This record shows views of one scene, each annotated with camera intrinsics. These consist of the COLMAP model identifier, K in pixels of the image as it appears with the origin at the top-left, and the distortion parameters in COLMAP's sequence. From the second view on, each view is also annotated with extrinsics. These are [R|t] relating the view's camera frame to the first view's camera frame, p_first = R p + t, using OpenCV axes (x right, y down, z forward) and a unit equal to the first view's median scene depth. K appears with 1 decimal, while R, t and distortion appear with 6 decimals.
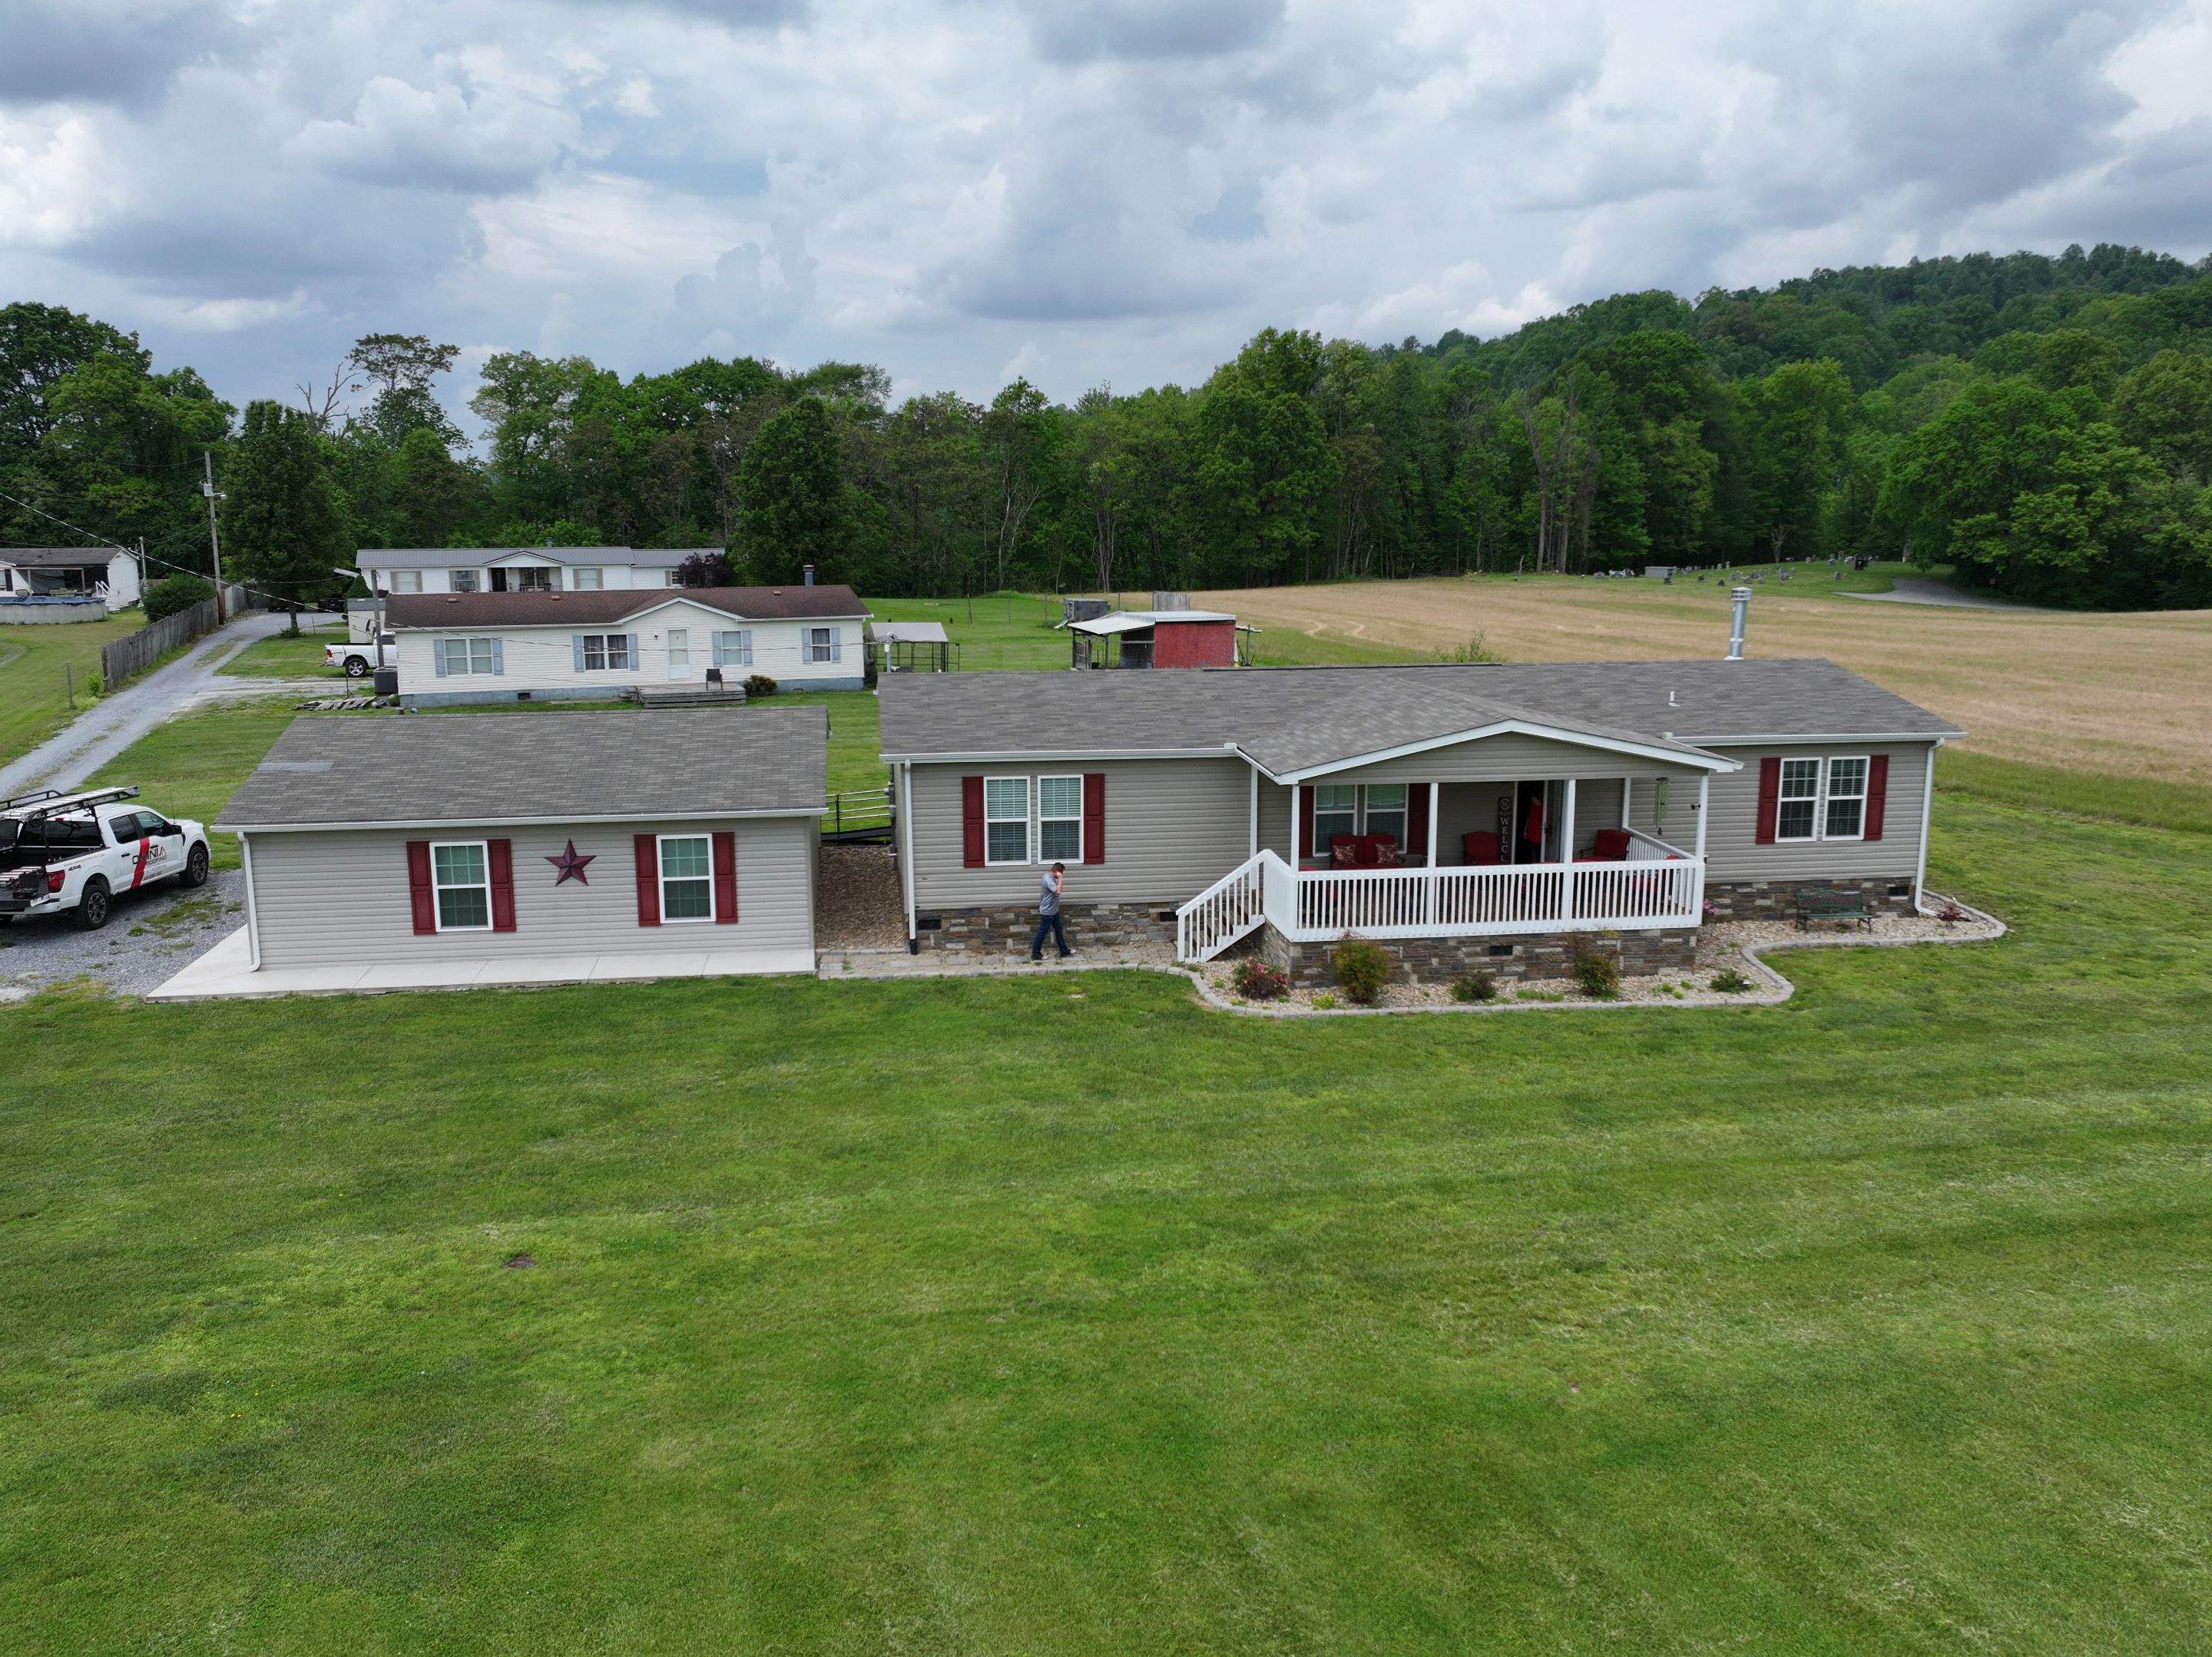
lens RADIAL K [[1799.0, 0, 1105.2], [0, 1799.0, 828.4], [0, 0, 1]] dist [0.006310, 0.000489]
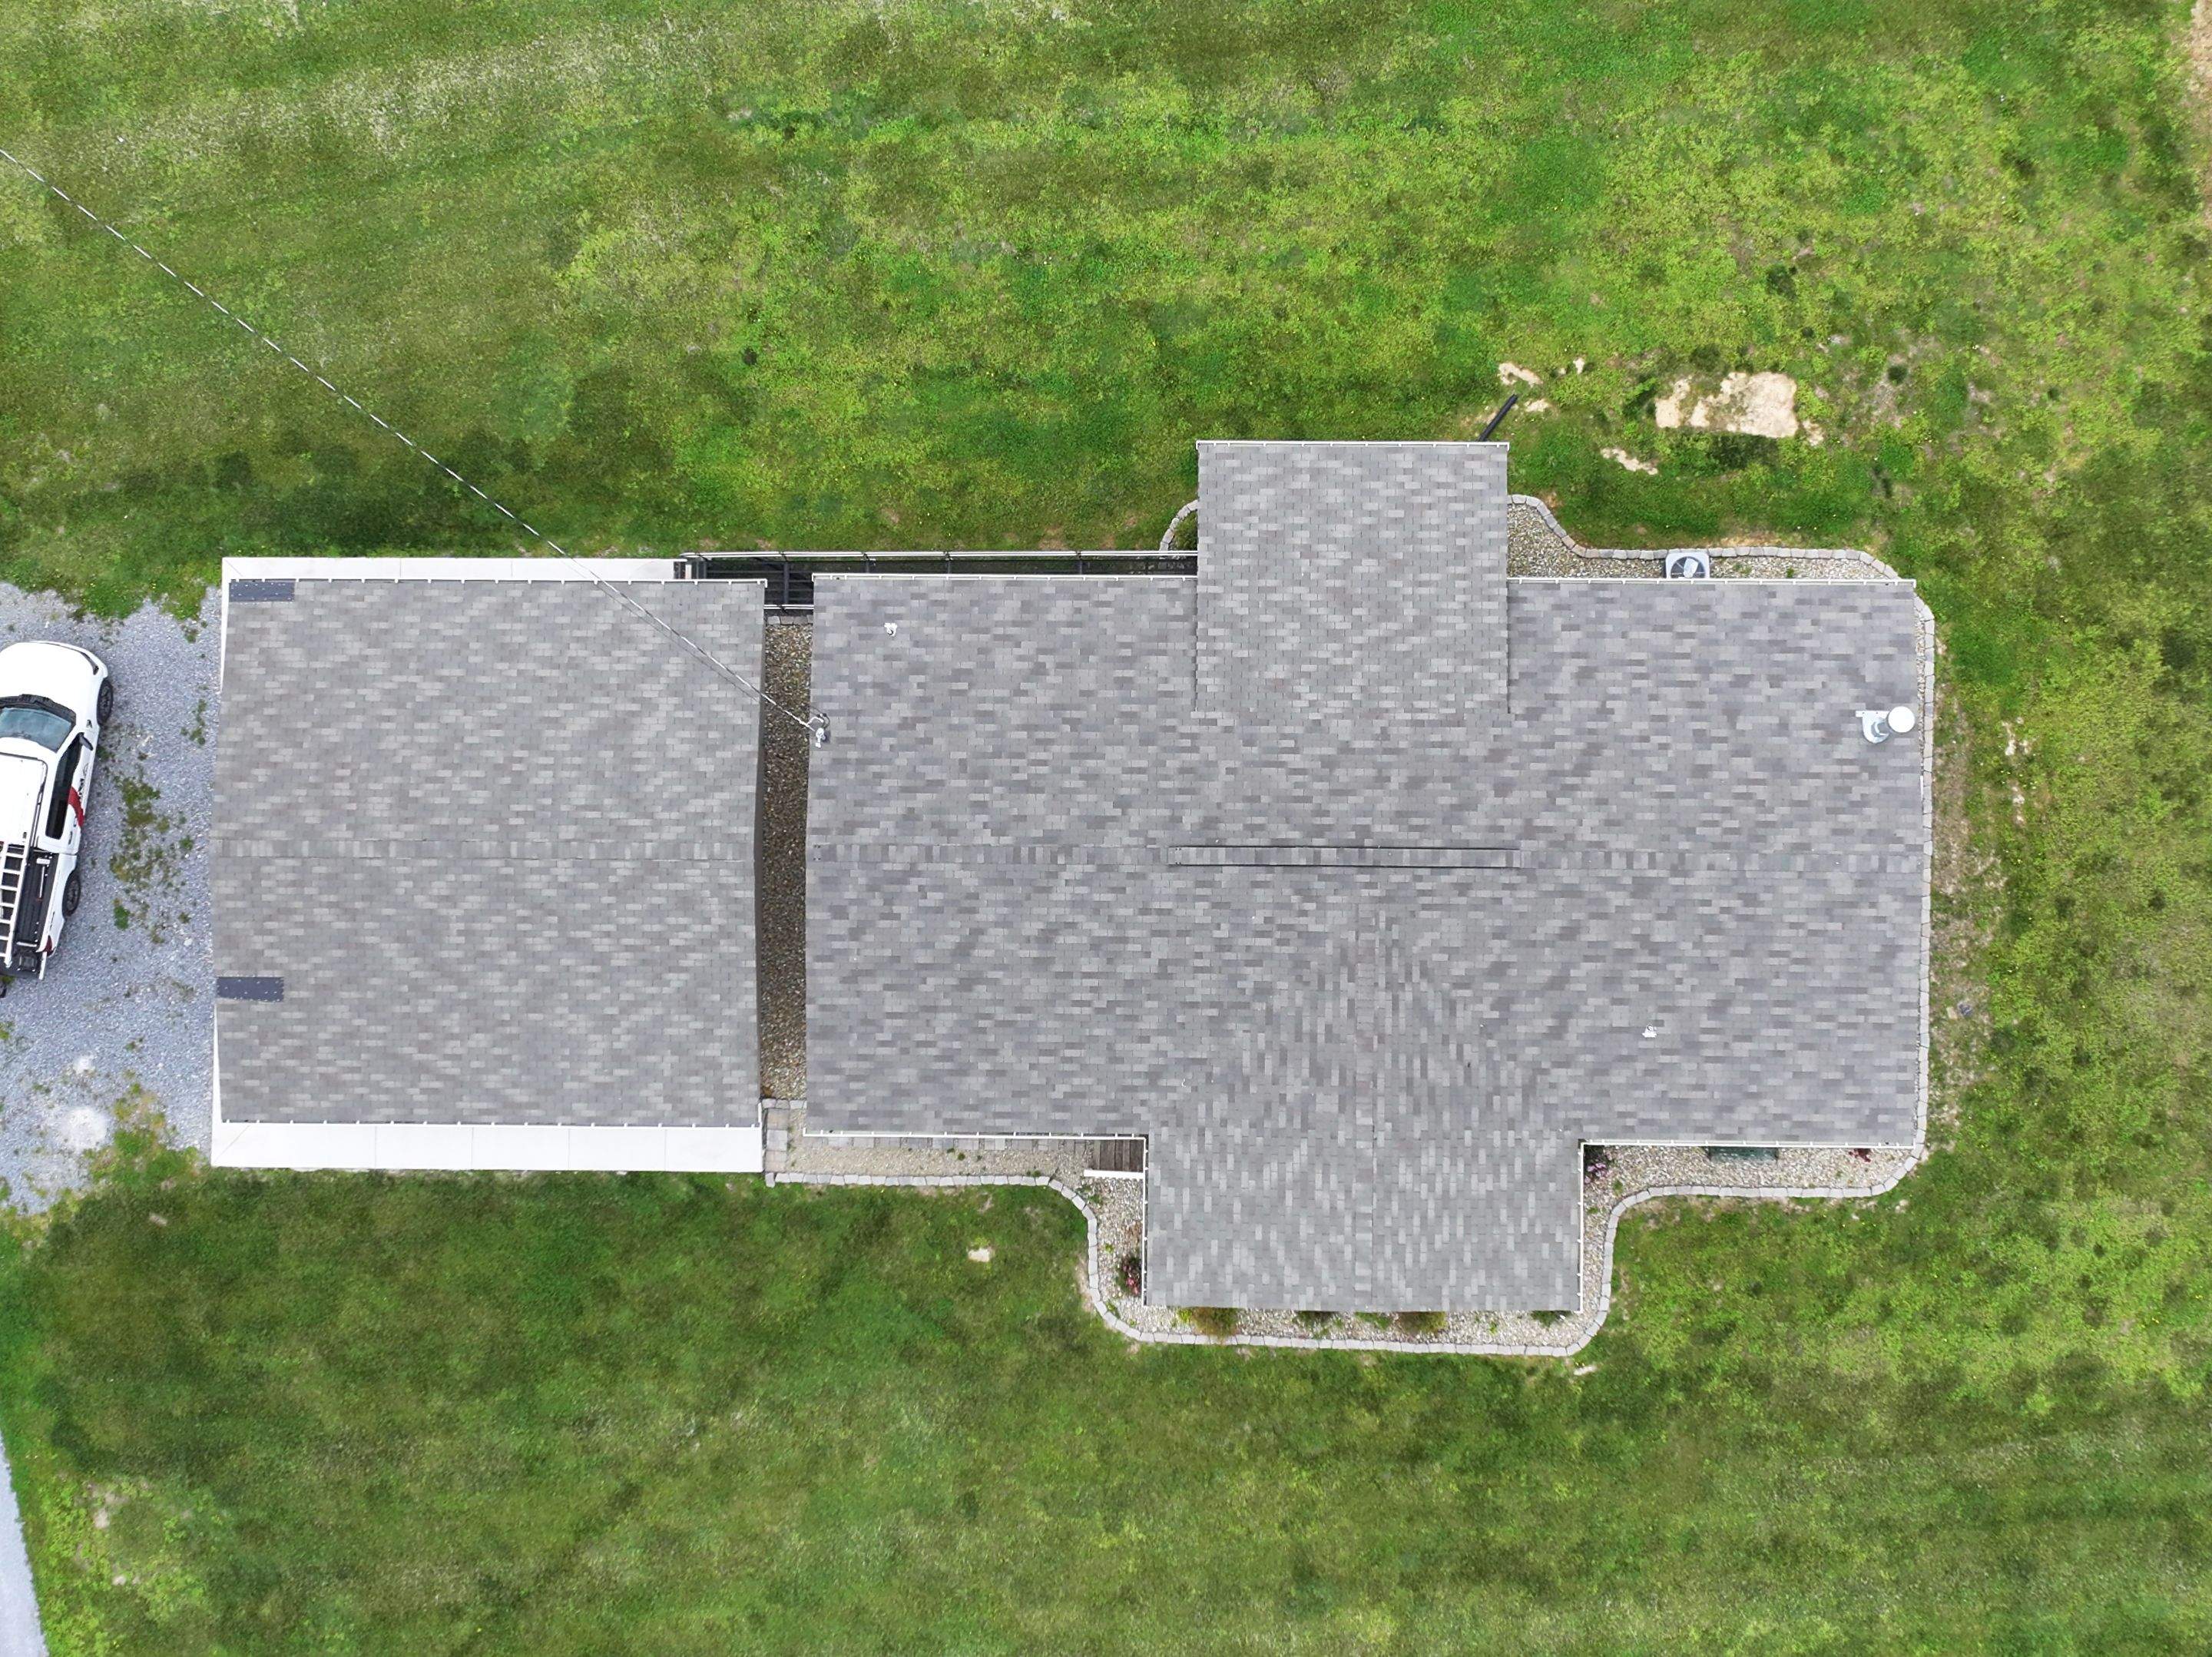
lens RADIAL K [[3306.9, 0, 1104.4], [0, 3306.9, 860.1], [0, 0, 1]] dist [0.011591, 0.000000]
pose [[0.988856, 0.146883, -0.024278, 0.029763], [-0.008760, 0.220199, 0.975416, -0.801767], [0.148617, -0.964333, 0.219032, 0.305338]]
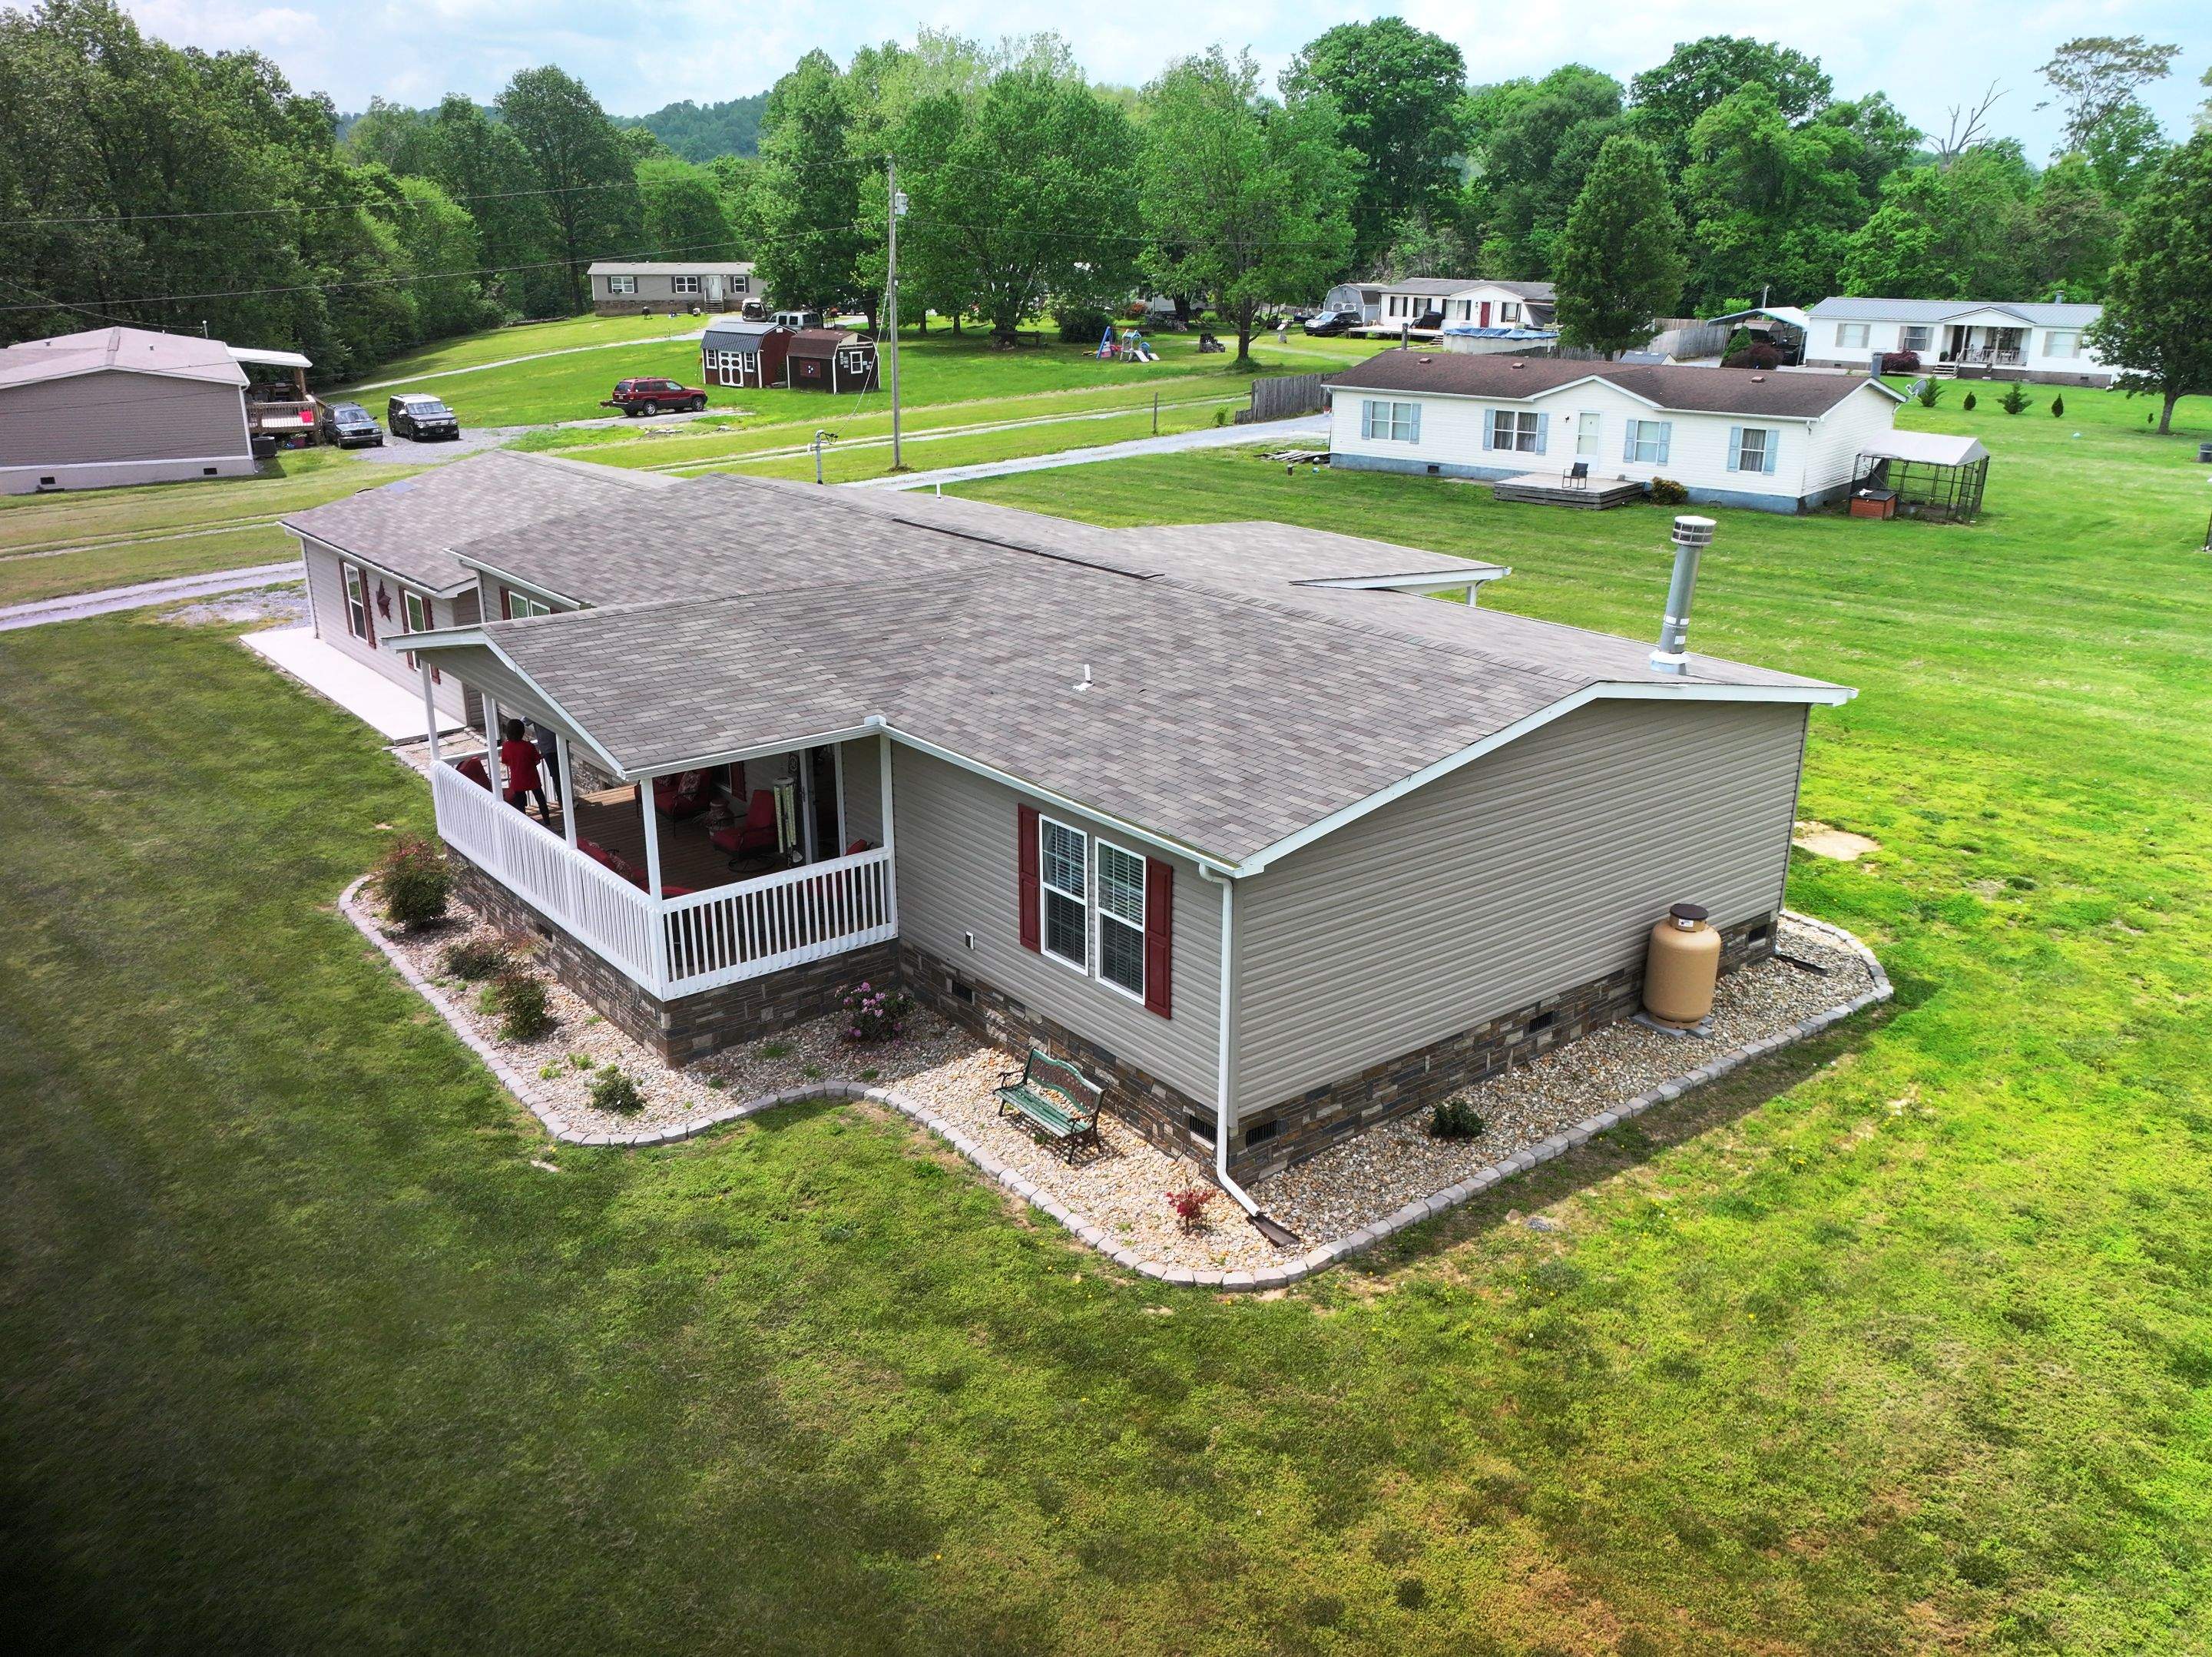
lens RADIAL K [[1799.0, 0, 1097.1], [0, 1799.0, 841.0], [0, 0, 1]] dist [0.006310, 0.000489]
pose [[0.503178, 0.287985, -0.814786, 0.372502], [-0.163460, 0.957537, 0.237494, -0.073696], [0.848583, 0.013683, 0.528886, 0.315629]]
